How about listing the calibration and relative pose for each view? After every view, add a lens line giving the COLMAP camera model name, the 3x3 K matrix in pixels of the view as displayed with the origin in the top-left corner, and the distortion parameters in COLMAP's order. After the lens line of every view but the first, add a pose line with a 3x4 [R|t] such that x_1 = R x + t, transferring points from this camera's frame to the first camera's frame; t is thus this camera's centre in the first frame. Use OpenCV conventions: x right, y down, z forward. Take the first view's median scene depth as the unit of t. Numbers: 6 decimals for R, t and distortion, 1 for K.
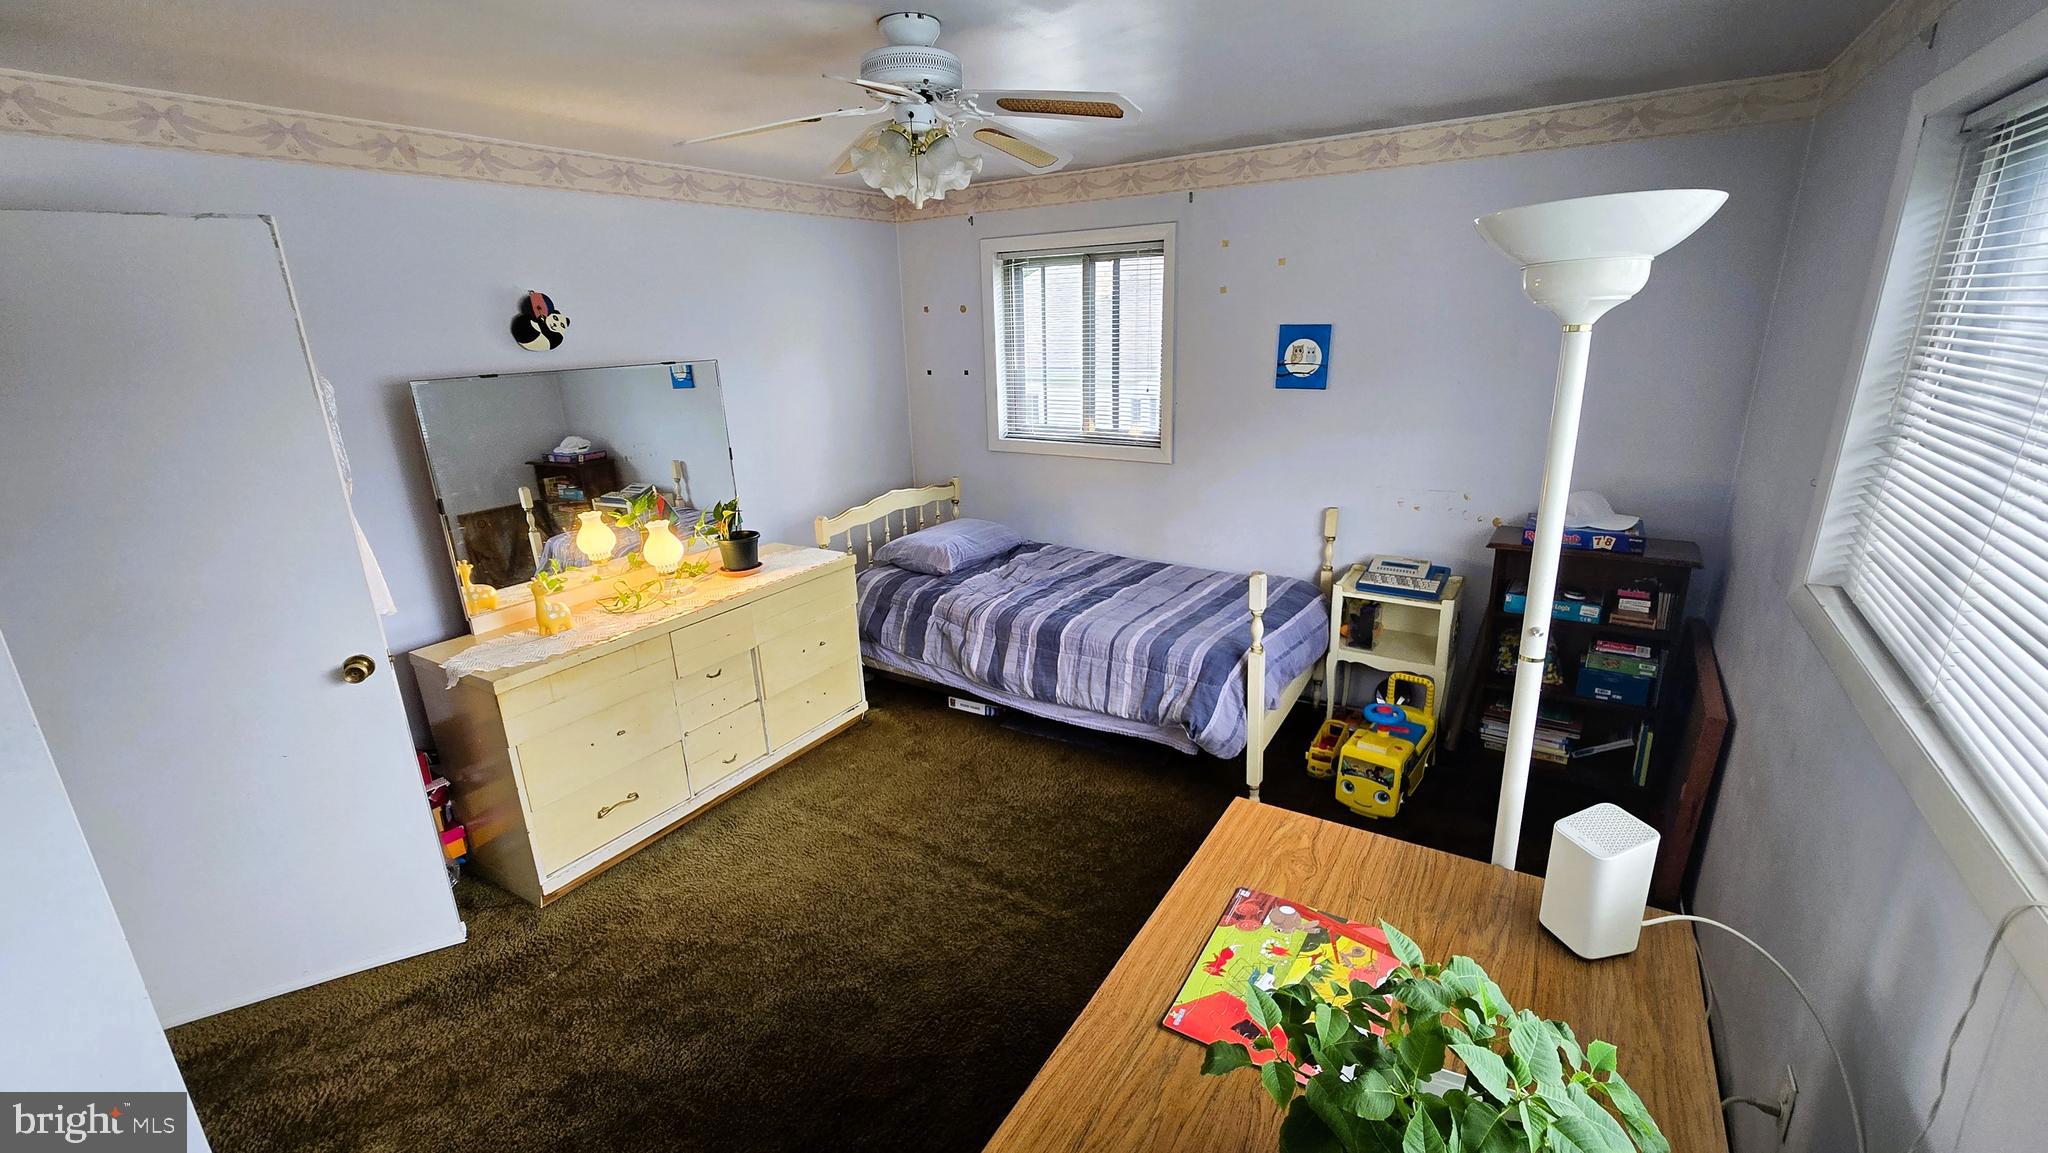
lens RADIAL K [[848.5, 0, 1024.0], [0, 848.5, 576.5], [0, 0, 1]] dist [0.000186, -0.000040]
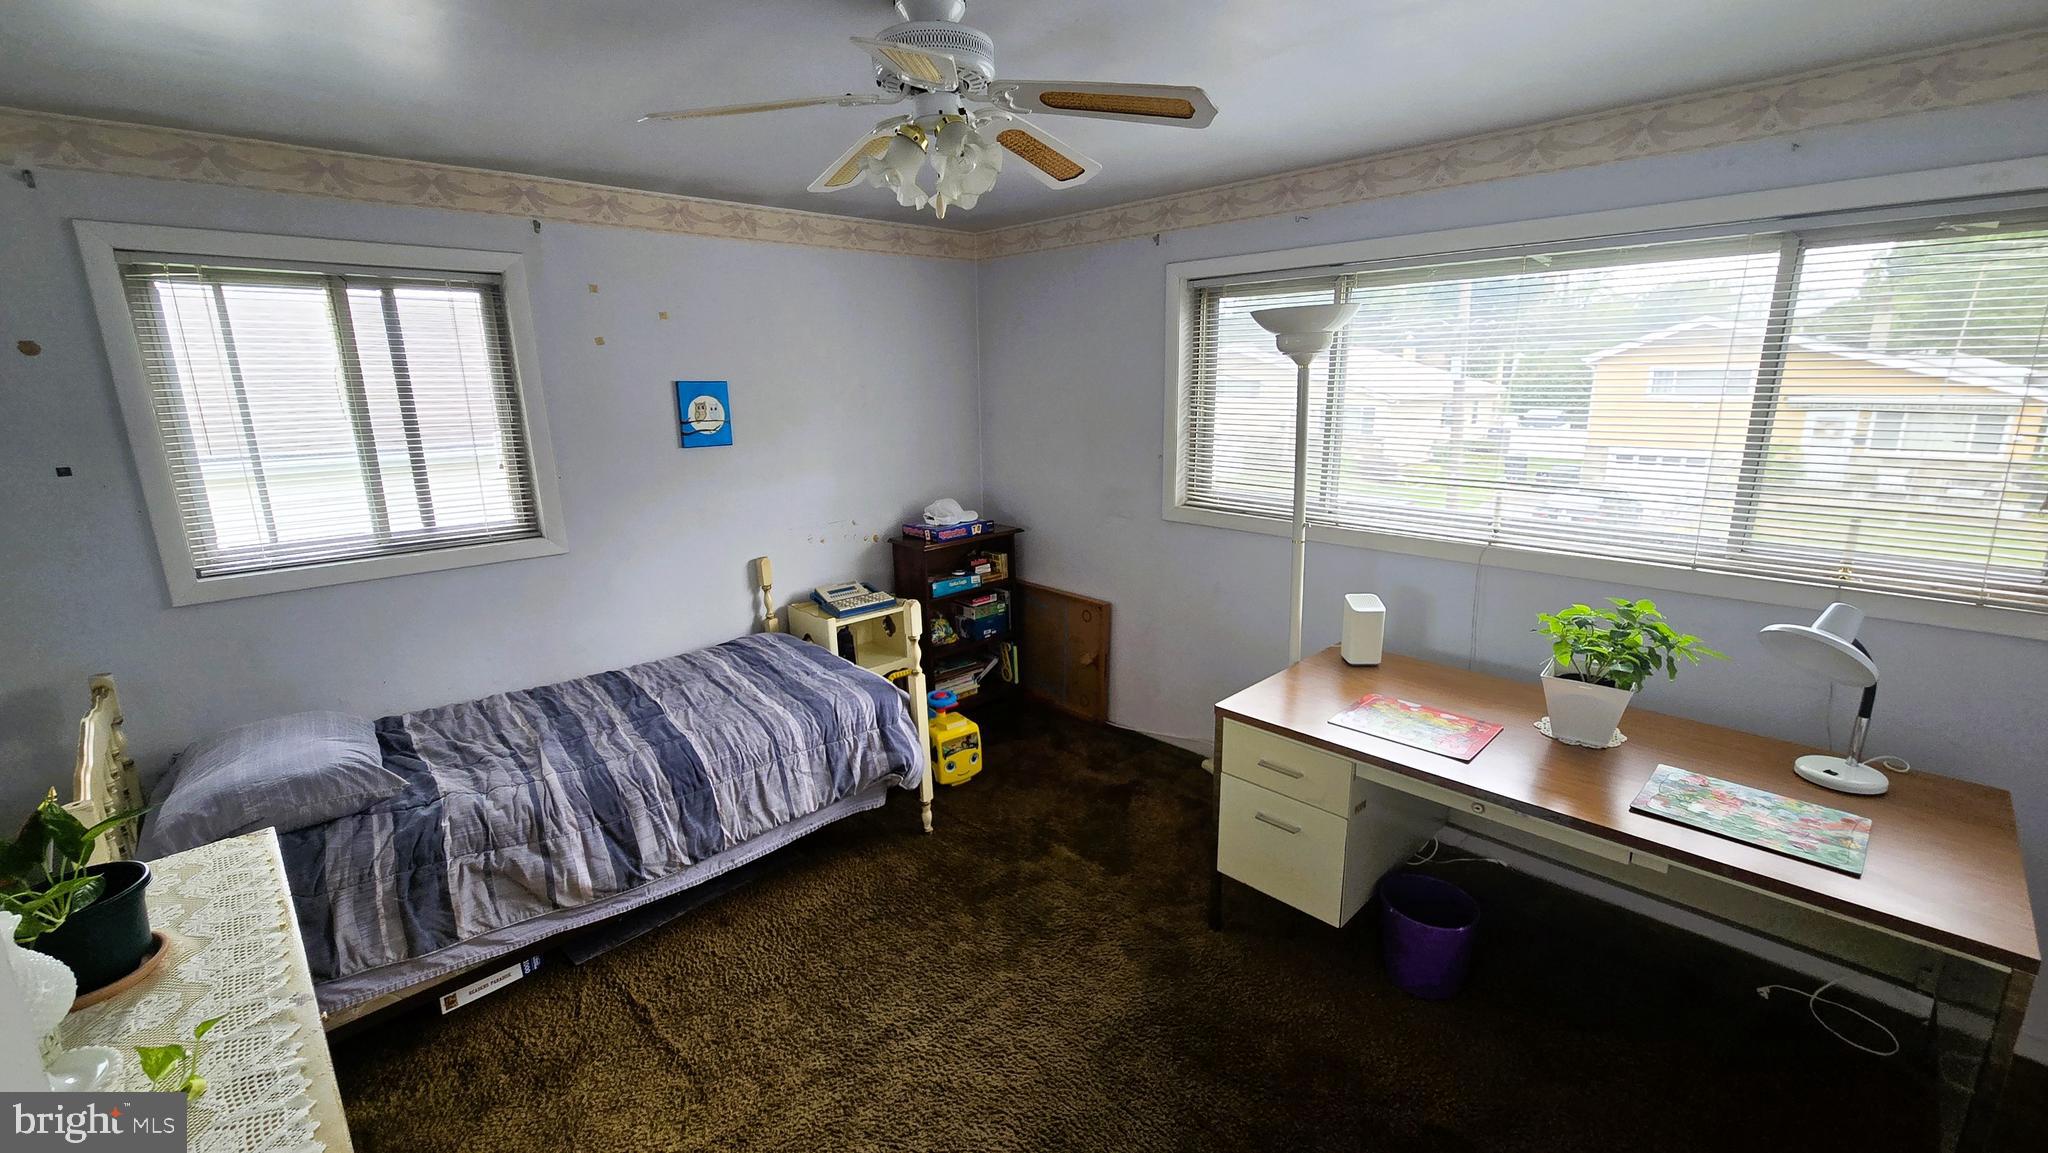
lens RADIAL K [[840.2, 0, 1024.0], [0, 840.2, 576.5], [0, 0, 1]] dist [-0.011754, 0.000034]
pose [[0.227424, -0.197230, 0.953613, -0.540052], [0.293939, 0.947501, 0.125865, -0.095943], [-0.928374, 0.251679, 0.273458, 0.445917]]
